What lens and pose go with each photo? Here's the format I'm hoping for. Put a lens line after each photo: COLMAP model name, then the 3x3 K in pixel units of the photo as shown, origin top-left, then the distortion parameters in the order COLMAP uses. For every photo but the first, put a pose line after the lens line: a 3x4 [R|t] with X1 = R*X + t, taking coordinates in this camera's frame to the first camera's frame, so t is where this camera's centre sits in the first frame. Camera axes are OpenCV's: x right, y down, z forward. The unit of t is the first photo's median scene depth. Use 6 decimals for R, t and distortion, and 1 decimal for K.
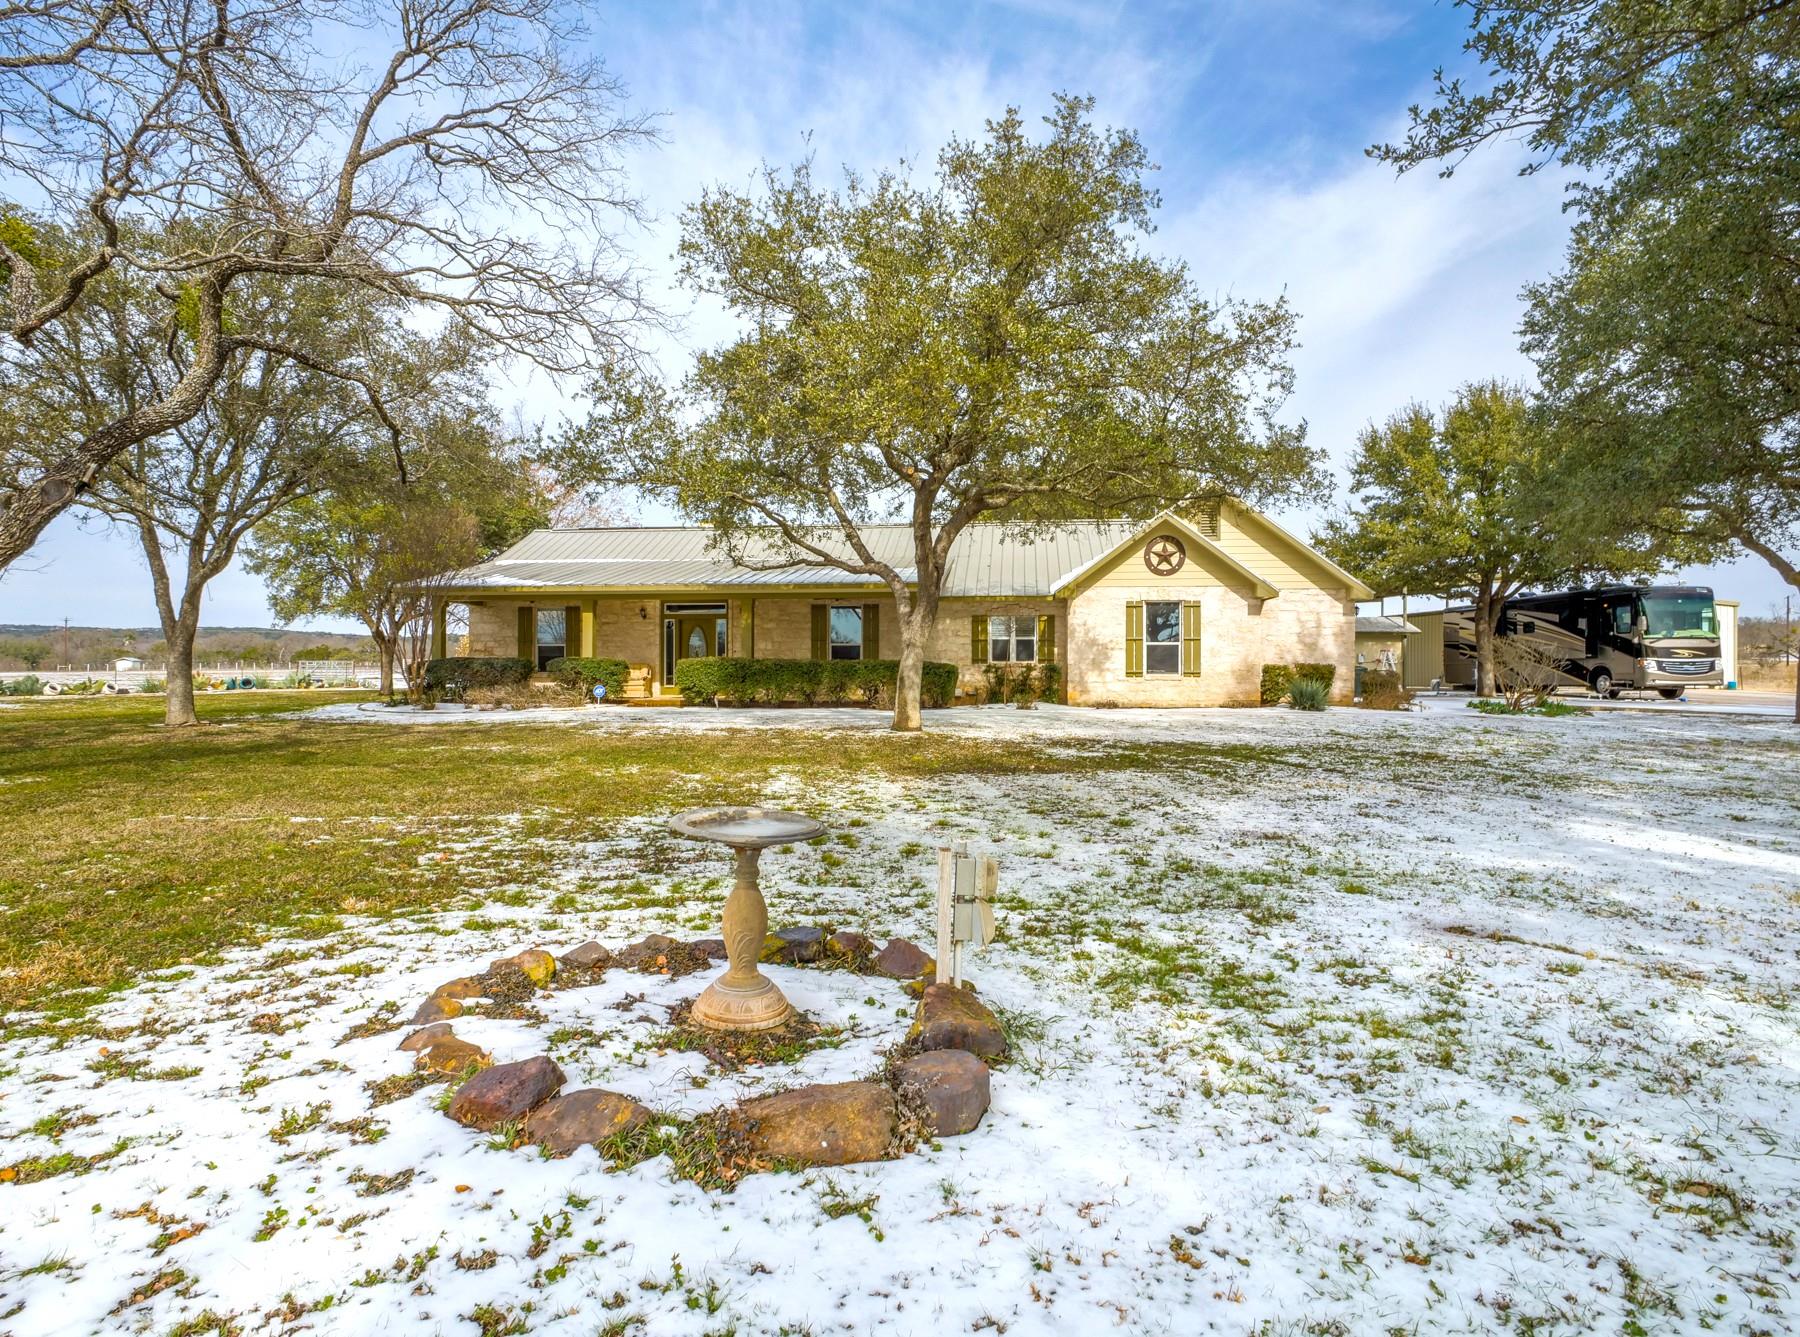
lens RADIAL K [[947.0, 0, 901.9], [0, 947.0, 677.9], [0, 0, 1]] dist [-0.025450, -0.000622]
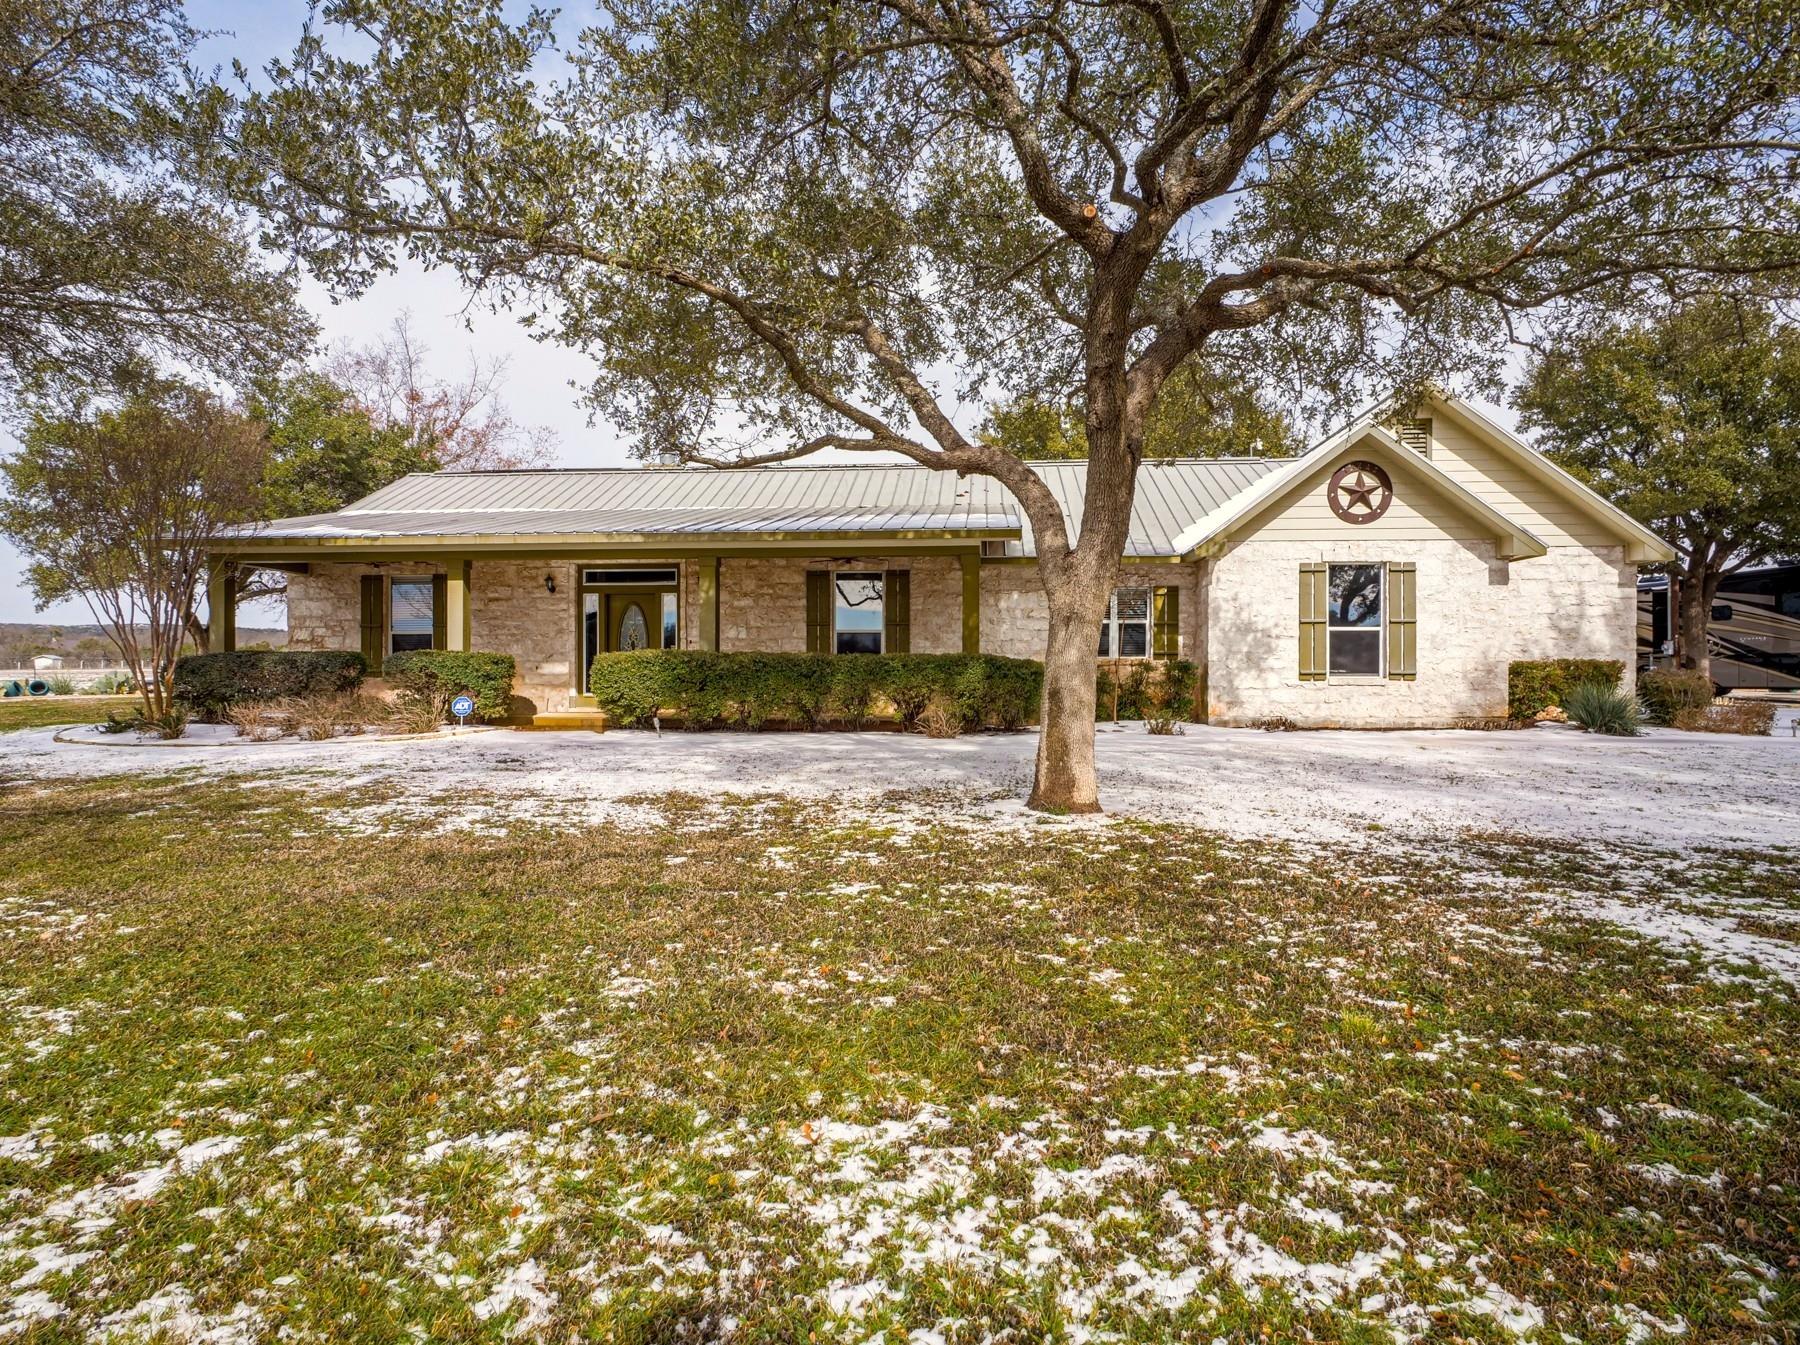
lens RADIAL K [[947.0, 0, 895.3], [0, 947.0, 663.6], [0, 0, 1]] dist [-0.025450, -0.000622]
pose [[0.999528, -0.000976, 0.030717, -0.058695], [0.001356, 0.999923, -0.012358, -0.004919], [-0.030703, 0.012394, 0.999452, 0.366505]]
